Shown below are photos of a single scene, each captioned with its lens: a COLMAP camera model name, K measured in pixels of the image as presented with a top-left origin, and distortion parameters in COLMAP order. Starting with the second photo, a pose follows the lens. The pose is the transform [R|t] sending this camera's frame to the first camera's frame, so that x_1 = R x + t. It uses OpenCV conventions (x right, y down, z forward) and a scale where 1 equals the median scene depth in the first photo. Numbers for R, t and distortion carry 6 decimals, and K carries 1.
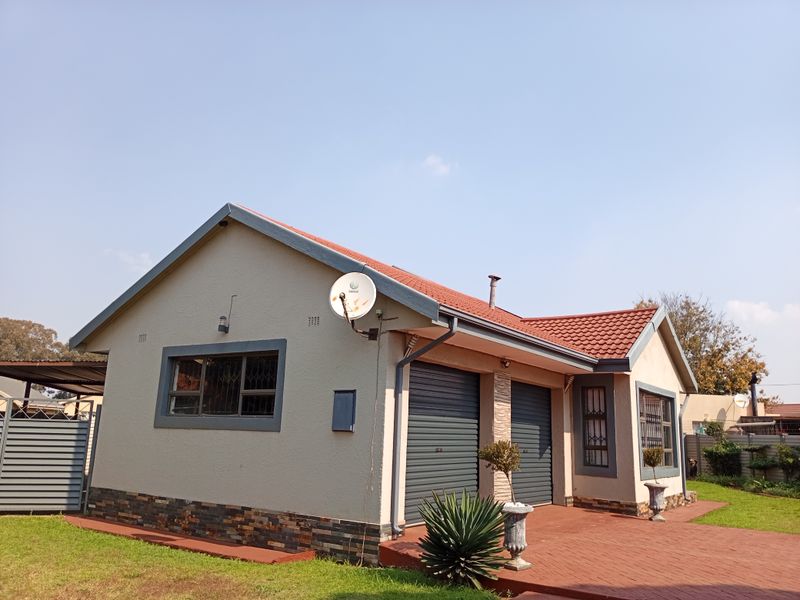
lens RADIAL K [[641.2, 0, 398.9], [0, 641.2, 296.5], [0, 0, 1]] dist [0.099801, -0.167196]
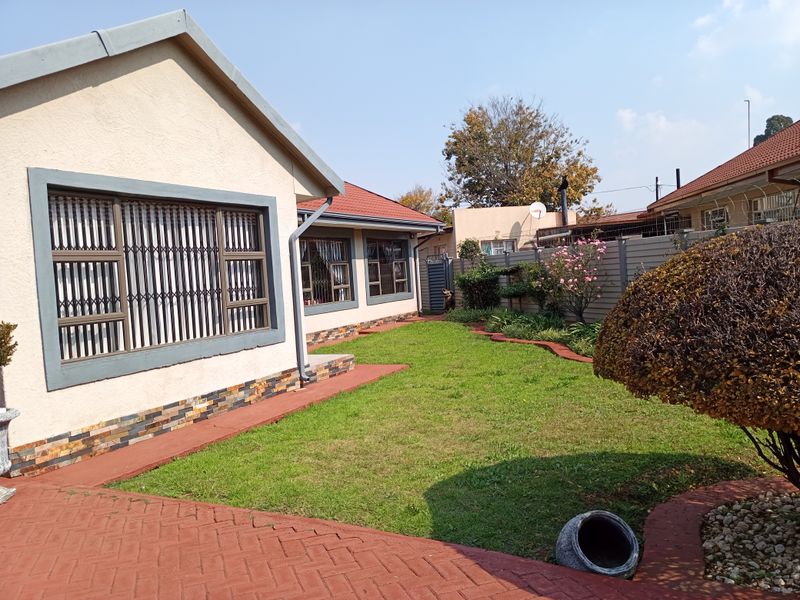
lens RADIAL K [[641.2, 0, 398.9], [0, 641.2, 296.5], [0, 0, 1]] dist [0.099801, -0.167196]
pose [[0.983515, -0.113918, 0.140434, 0.226603], [0.077147, 0.966725, 0.243906, 0.053546], [-0.163546, -0.229052, 0.959577, 0.224321]]
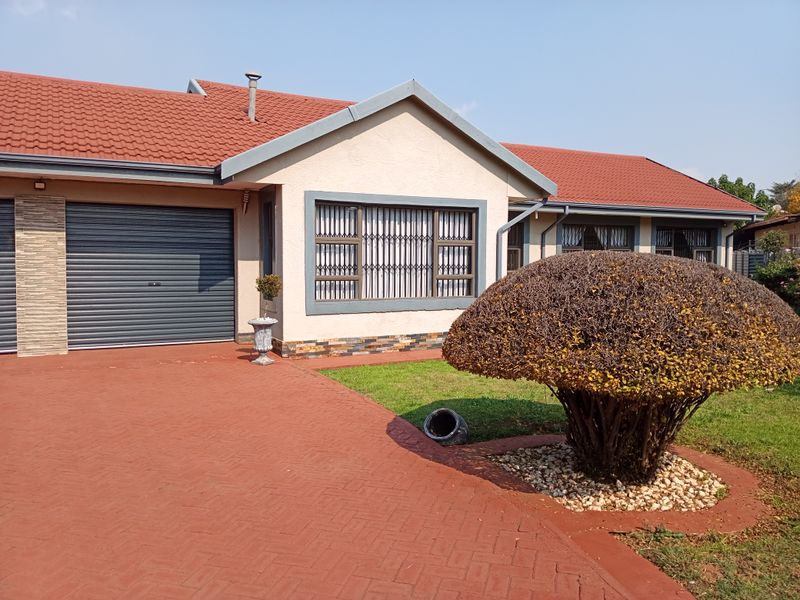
lens RADIAL K [[641.2, 0, 398.9], [0, 641.2, 296.5], [0, 0, 1]] dist [0.099801, -0.167196]
pose [[0.887597, -0.008829, -0.460536, 0.344621], [0.125286, 0.966749, 0.222933, 0.040196], [0.443254, -0.255573, 0.859190, 0.152439]]
